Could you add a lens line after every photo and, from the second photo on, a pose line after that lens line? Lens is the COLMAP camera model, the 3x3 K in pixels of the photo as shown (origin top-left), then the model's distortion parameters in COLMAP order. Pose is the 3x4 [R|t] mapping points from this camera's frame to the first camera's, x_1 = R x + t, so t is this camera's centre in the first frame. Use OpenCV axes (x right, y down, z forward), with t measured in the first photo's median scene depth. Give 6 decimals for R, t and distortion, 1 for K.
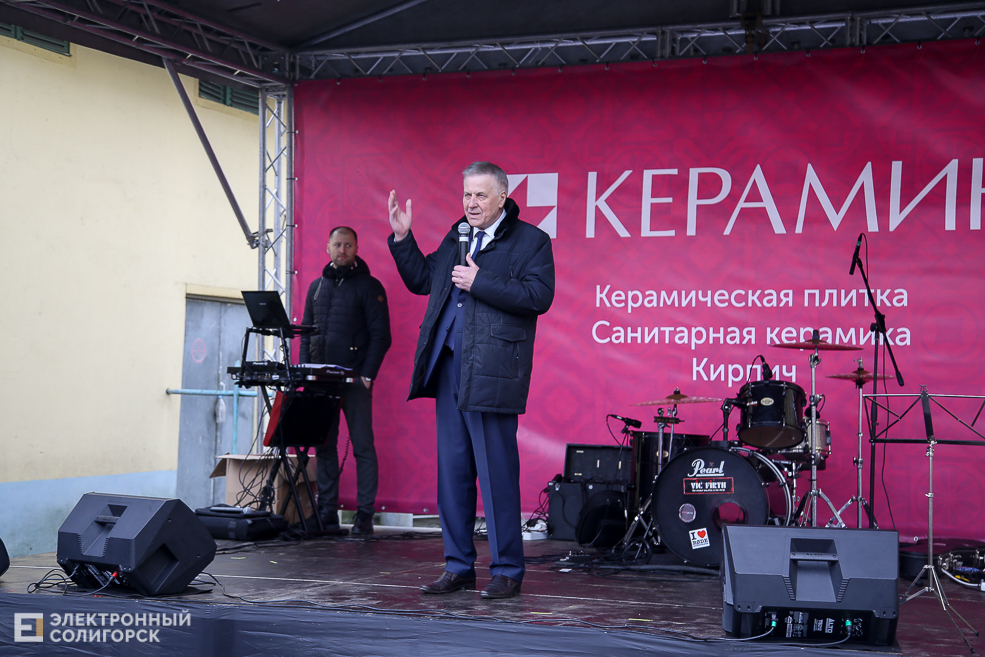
lens RADIAL K [[1806.4, 0, 492.5], [0, 1806.4, 328.5], [0, 0, 1]] dist [0.306369, 0.082756]
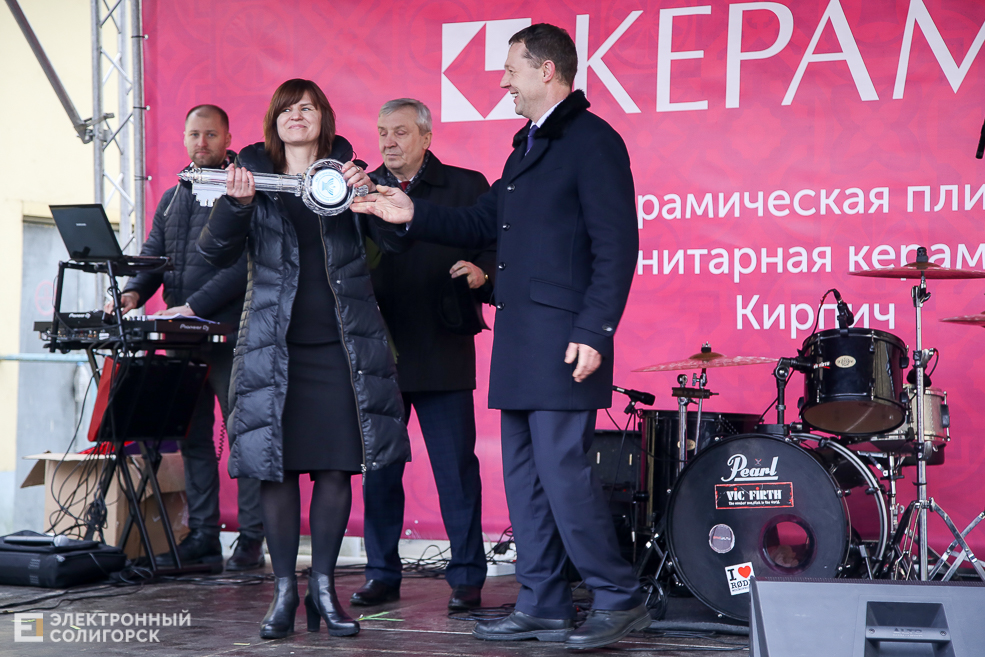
lens RADIAL K [[2353.0, 0, 491.2], [0, 2353.0, 316.1], [0, 0, 1]] dist [0.514872, -0.326240]
pose [[0.999735, -0.017830, -0.014574, 0.033504], [0.018153, 0.999586, 0.022317, 0.002937], [0.014170, -0.022575, 0.999645, 0.141926]]
